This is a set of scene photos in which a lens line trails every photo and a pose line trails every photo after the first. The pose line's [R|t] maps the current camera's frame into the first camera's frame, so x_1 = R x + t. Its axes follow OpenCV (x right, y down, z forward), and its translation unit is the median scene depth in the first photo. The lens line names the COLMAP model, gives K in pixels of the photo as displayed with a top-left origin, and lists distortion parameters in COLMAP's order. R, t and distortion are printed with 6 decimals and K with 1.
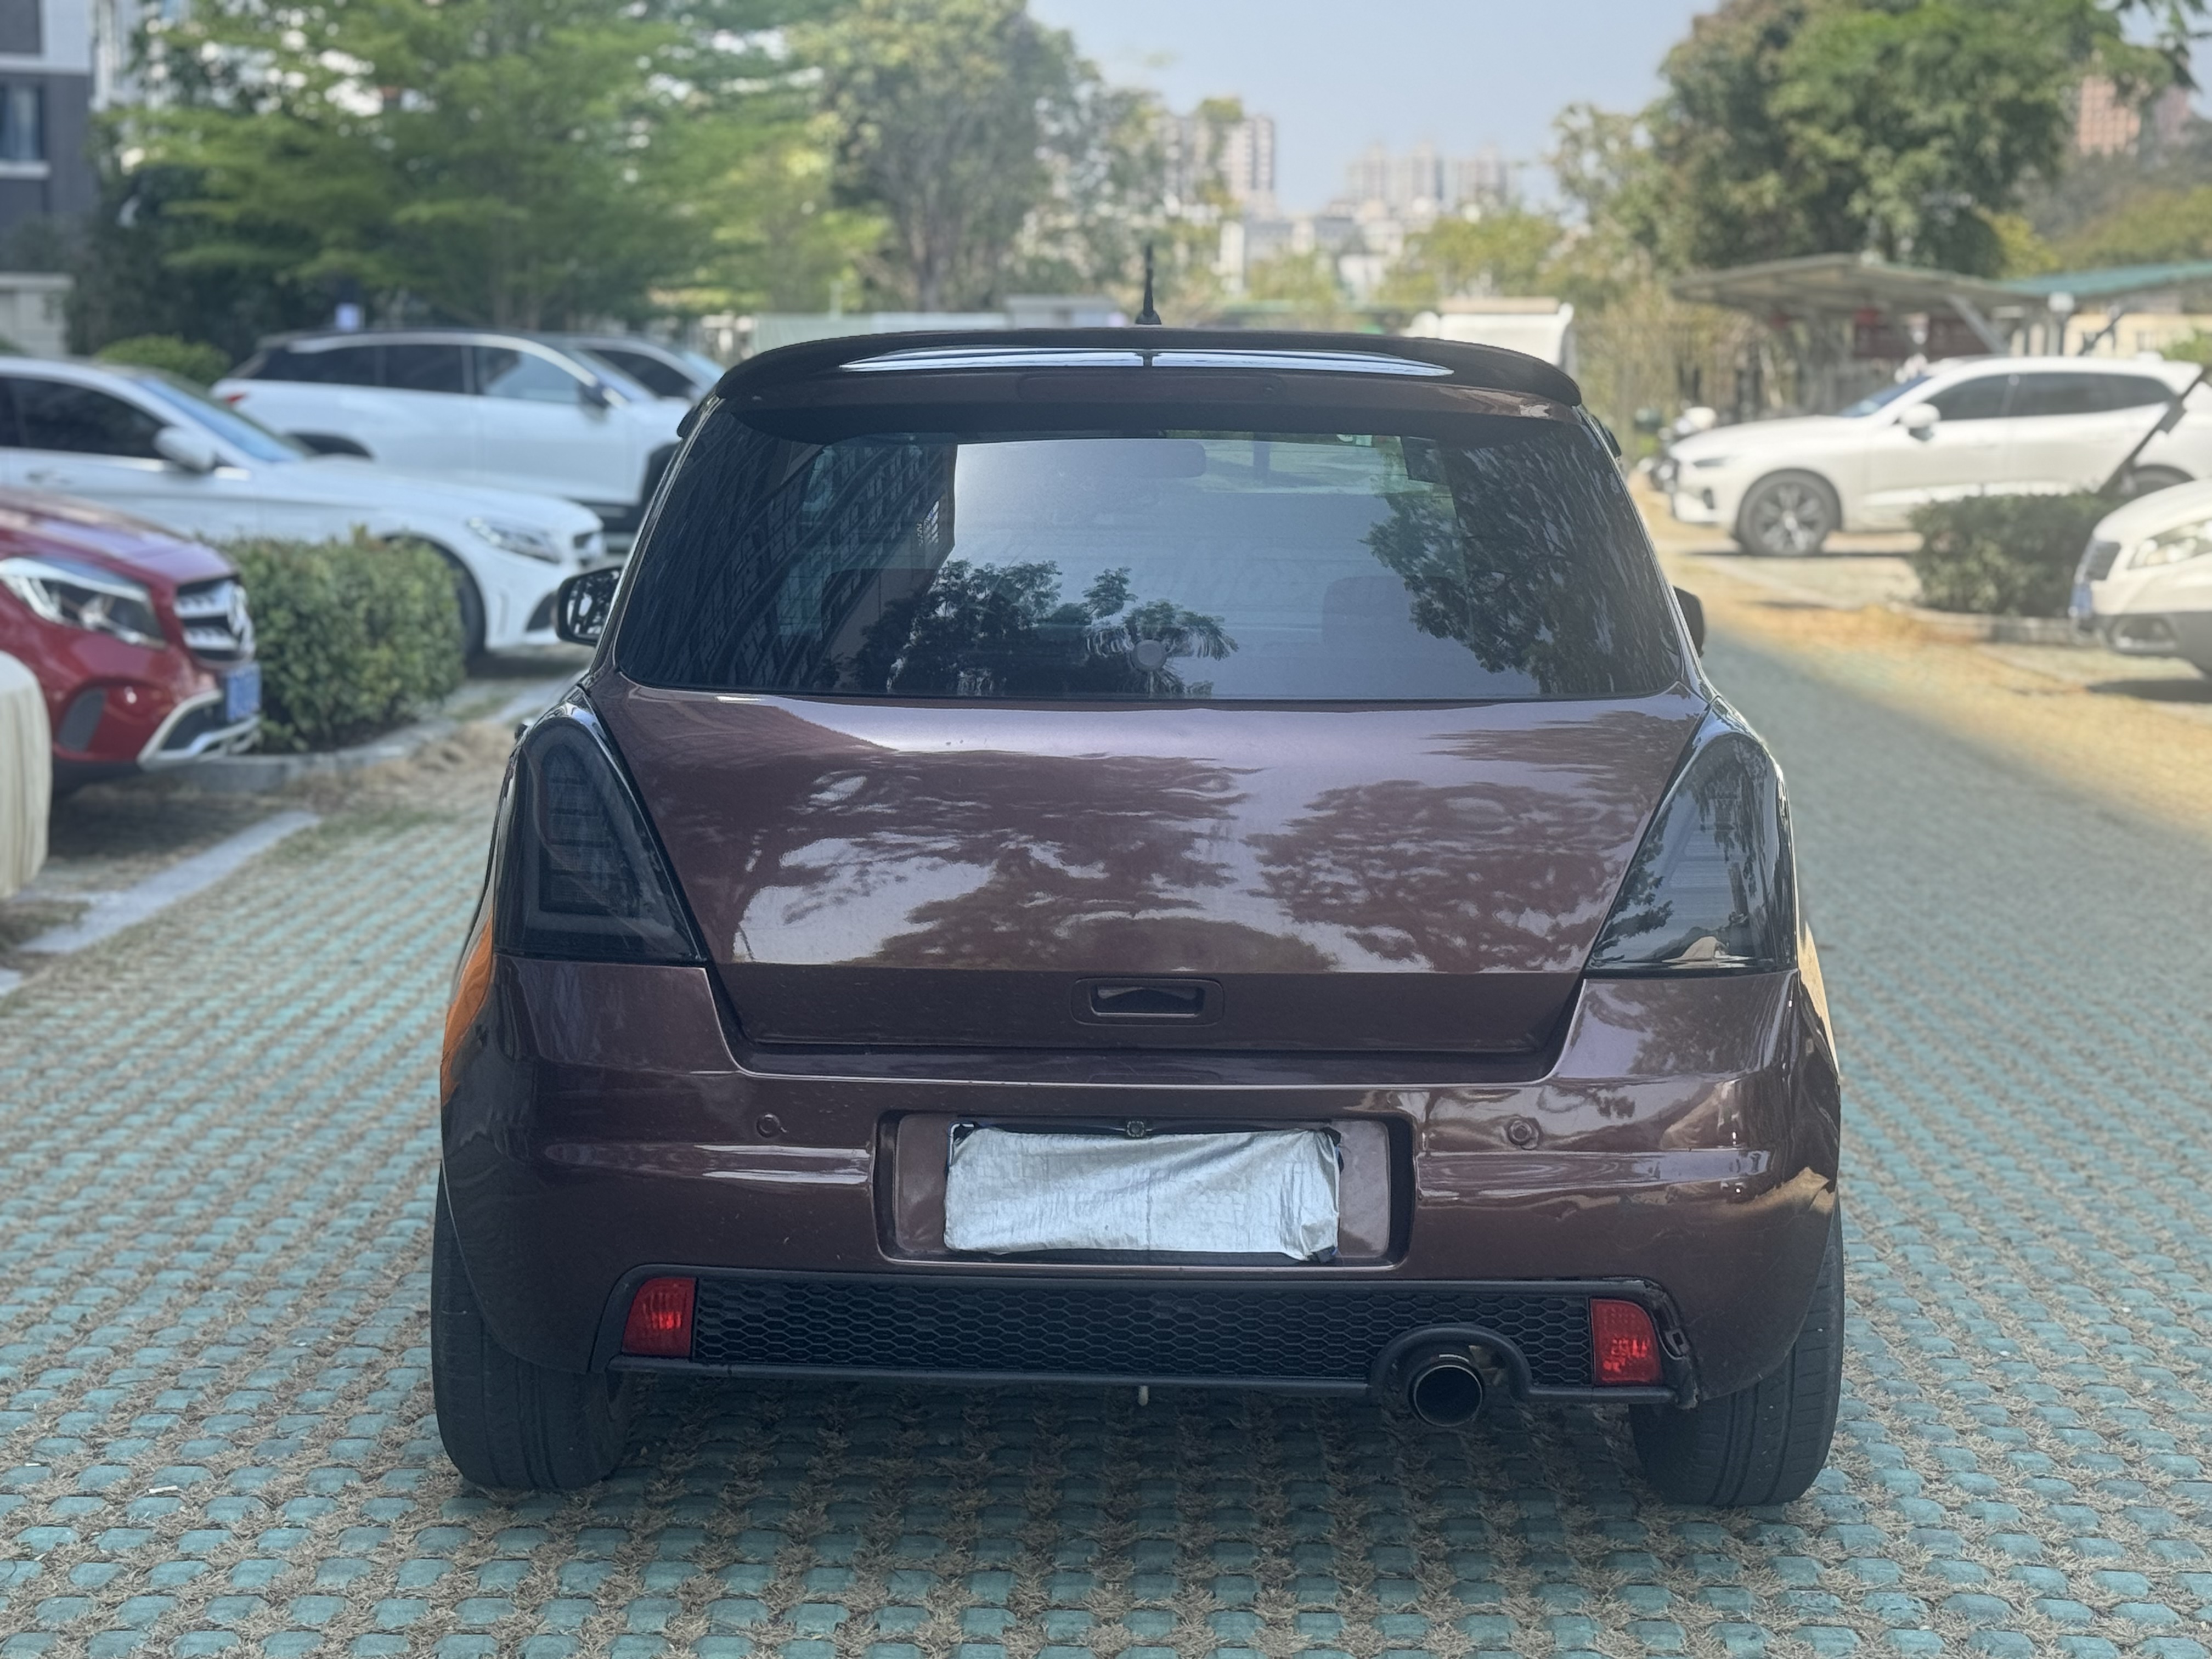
lens RADIAL K [[3978.4, 0, 1089.1], [0, 3978.4, 878.5], [0, 0, 1]] dist [0.121466, 0.000000]
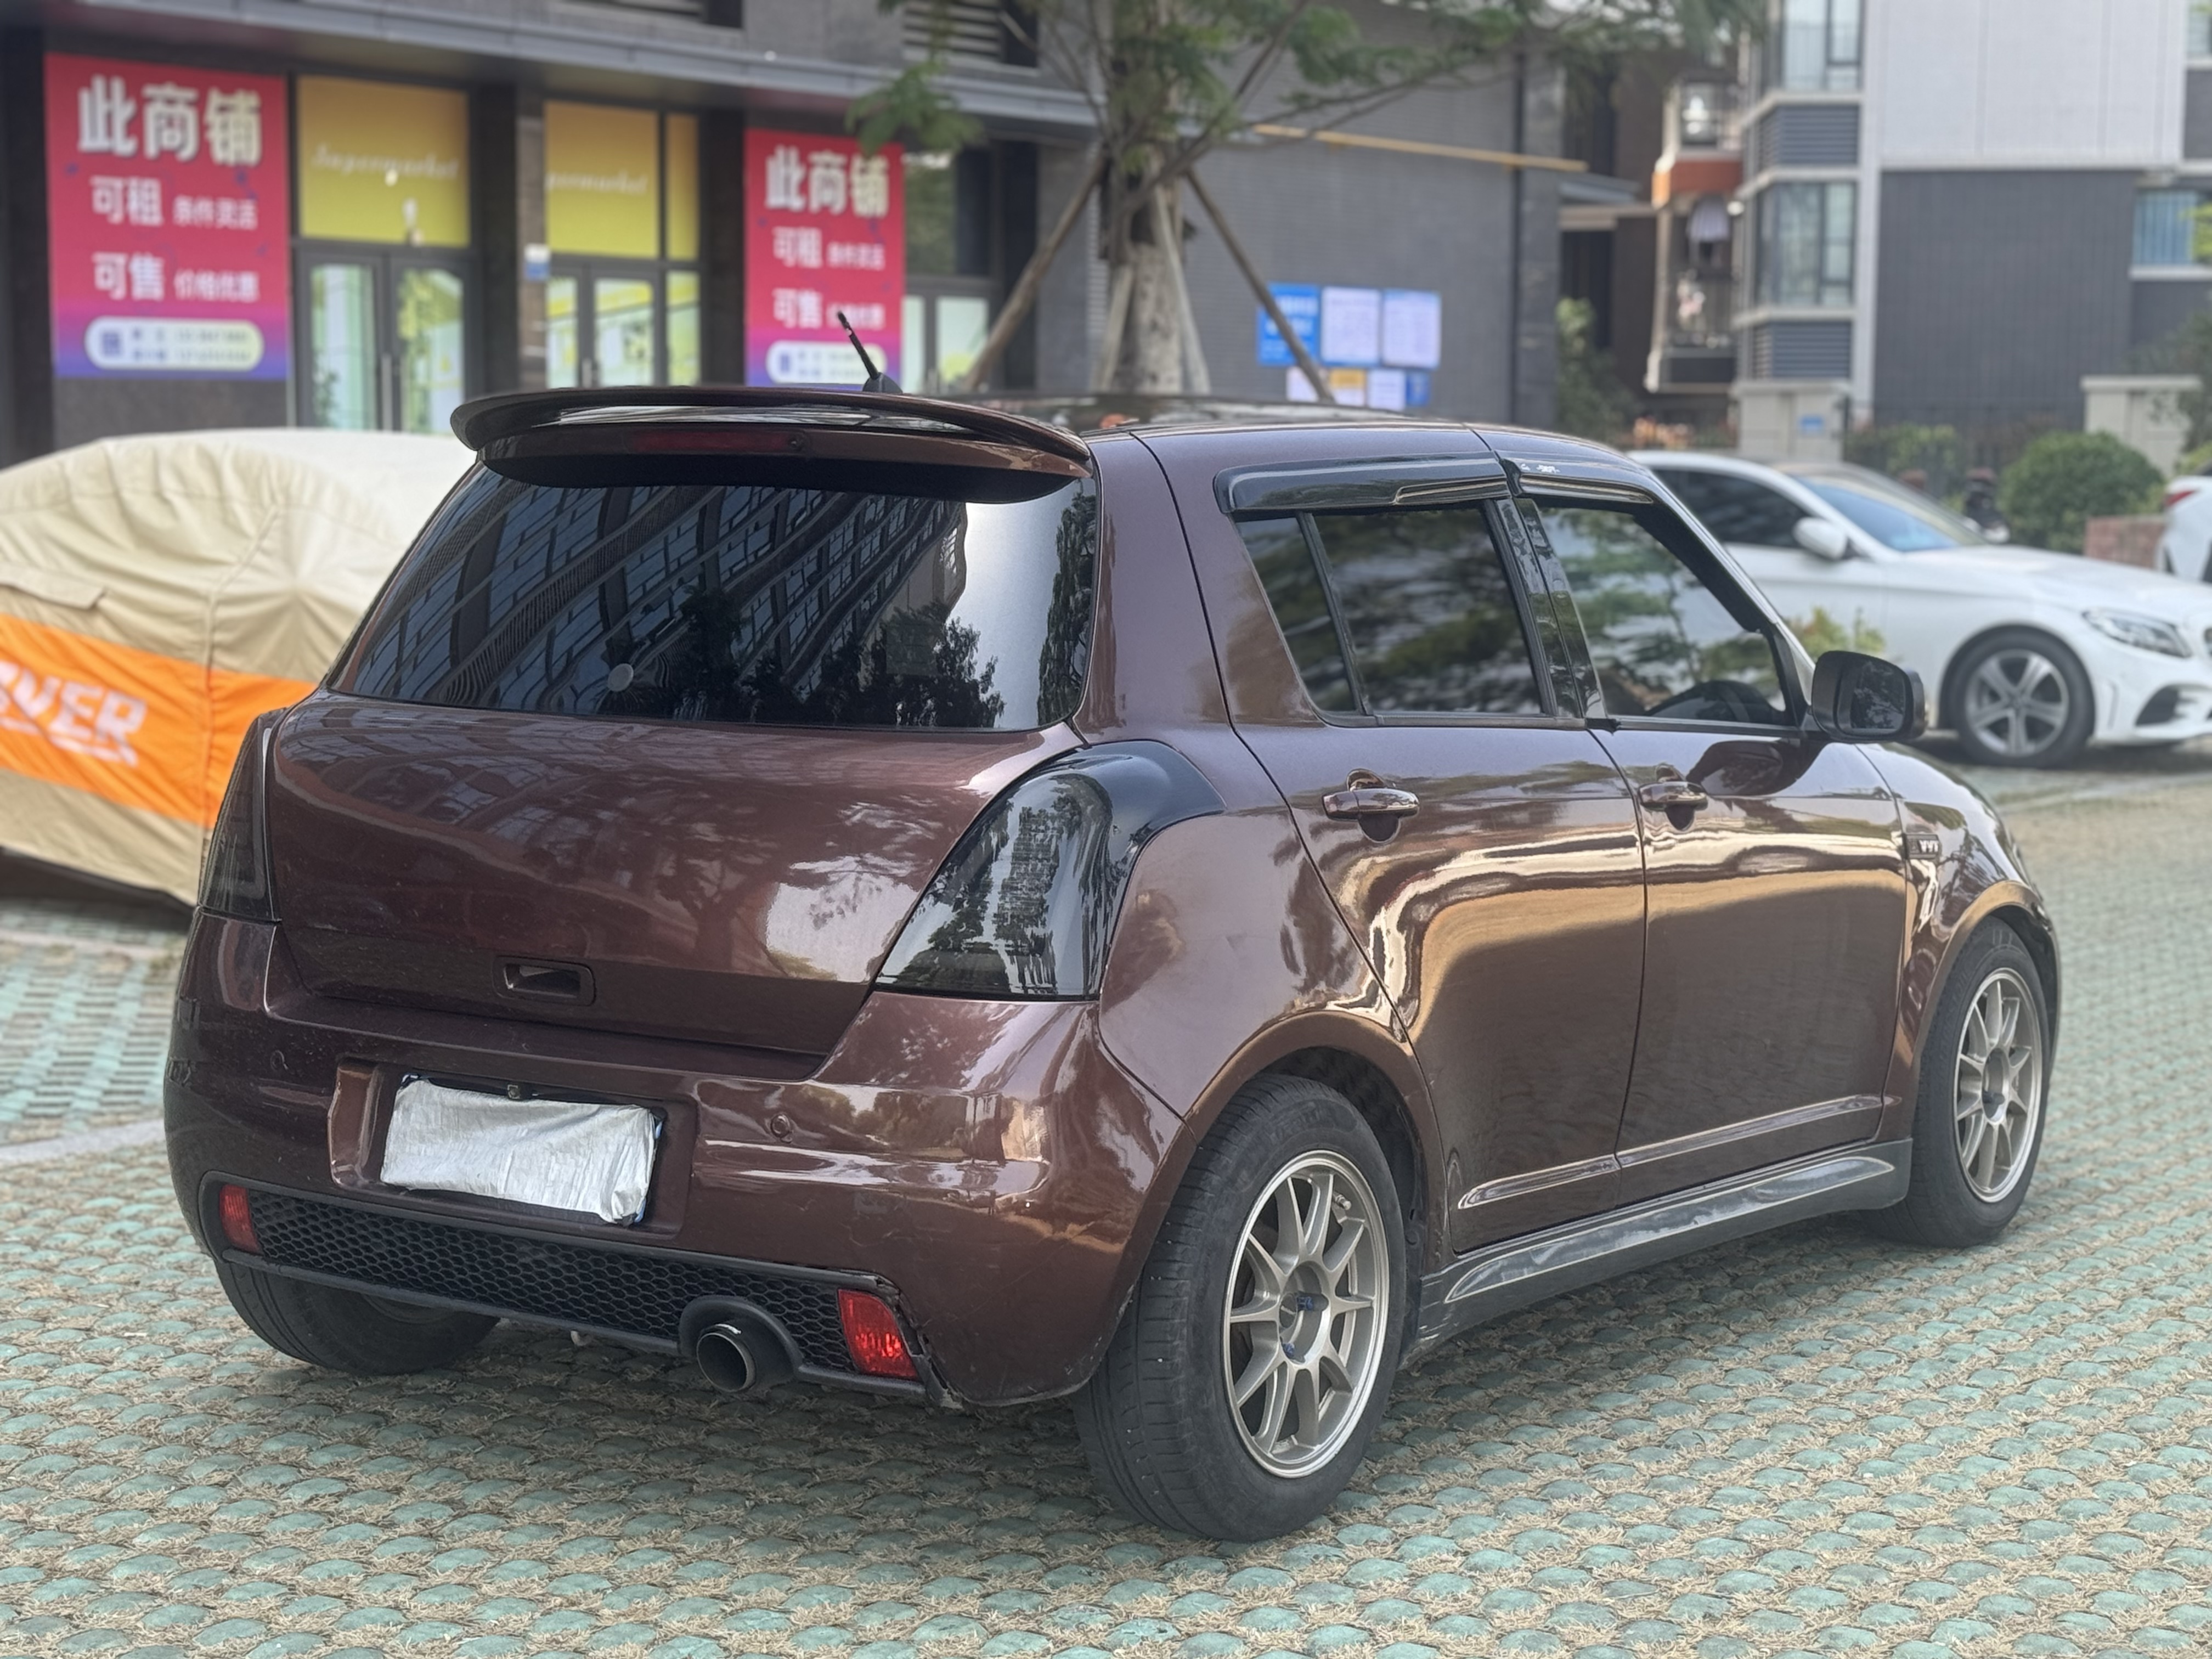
lens RADIAL K [[3978.4, 0, 1105.4], [0, 3978.4, 824.5], [0, 0, 1]] dist [0.121466, 0.000000]
pose [[0.844708, 0.054975, -0.532397, 0.747160], [-0.075599, 0.996993, -0.016998, -0.006109], [0.529862, 0.054607, 0.846324, 0.123903]]
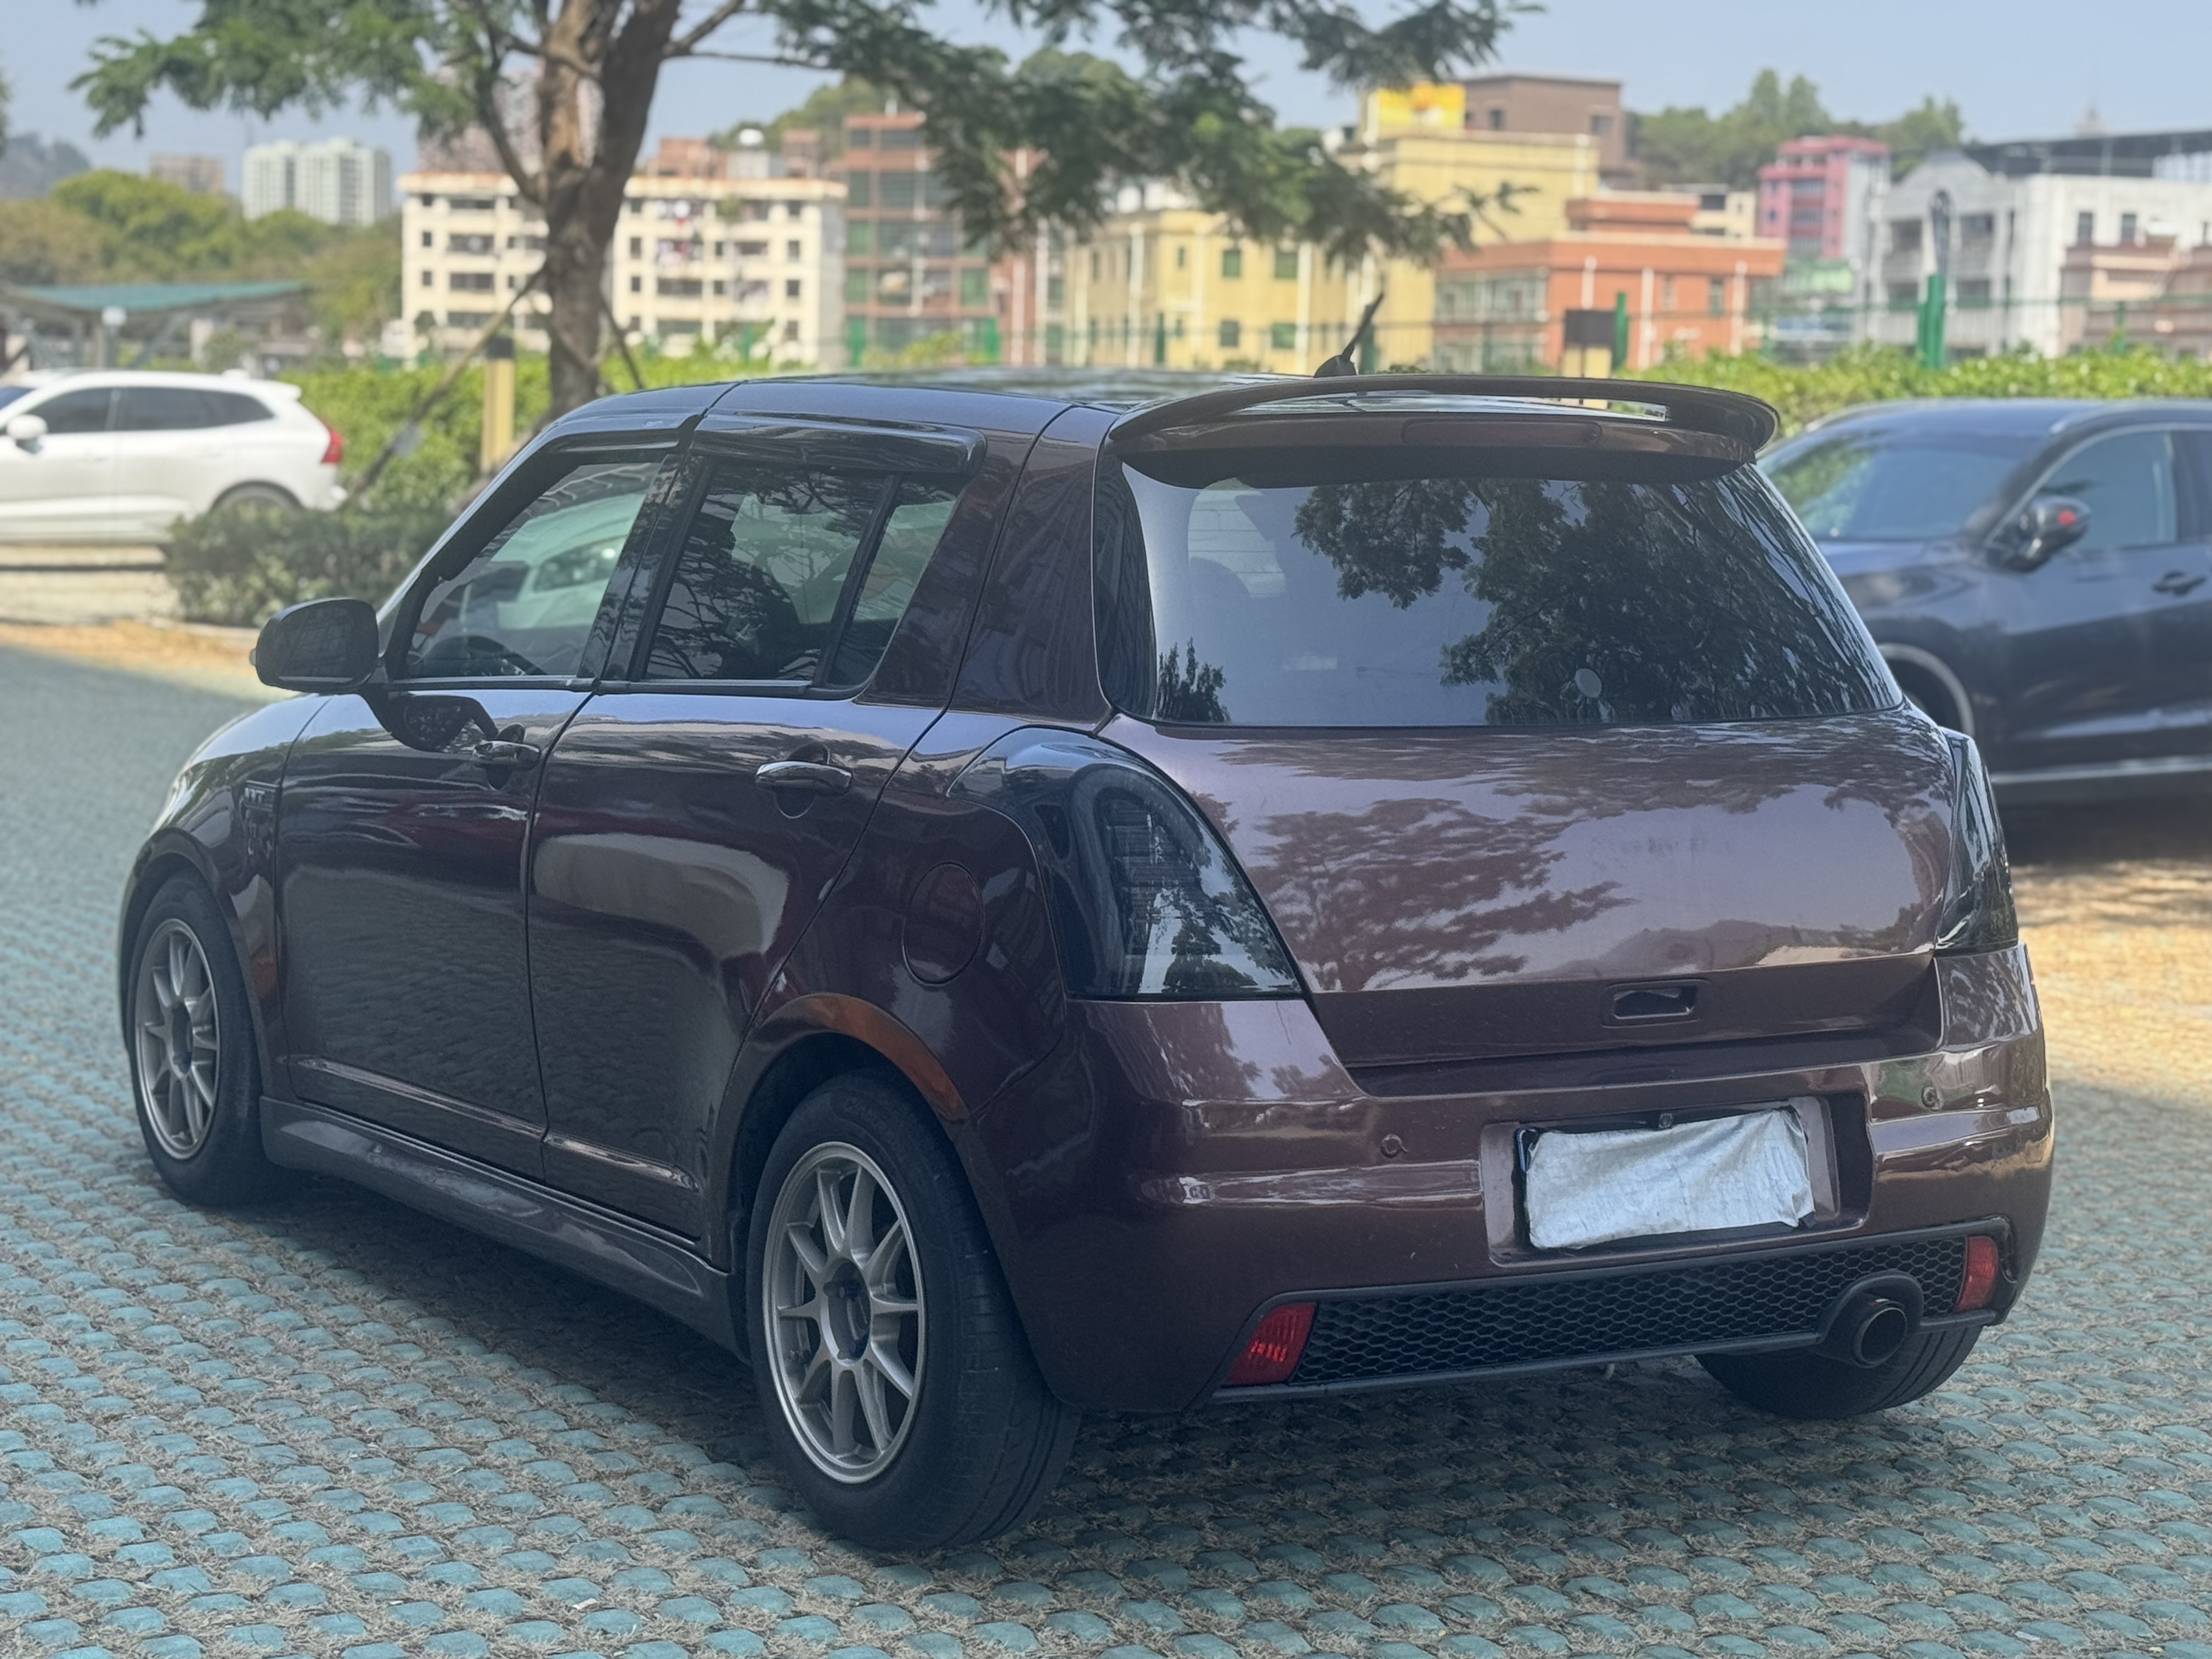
lens RADIAL K [[3978.4, 0, 1115.8], [0, 3978.4, 844.2], [0, 0, 1]] dist [0.121466, 0.000000]
pose [[0.831293, -0.041294, 0.554299, -0.702705], [0.047255, 0.998877, 0.003545, -0.022586], [-0.553823, 0.023246, 0.832310, 0.179195]]
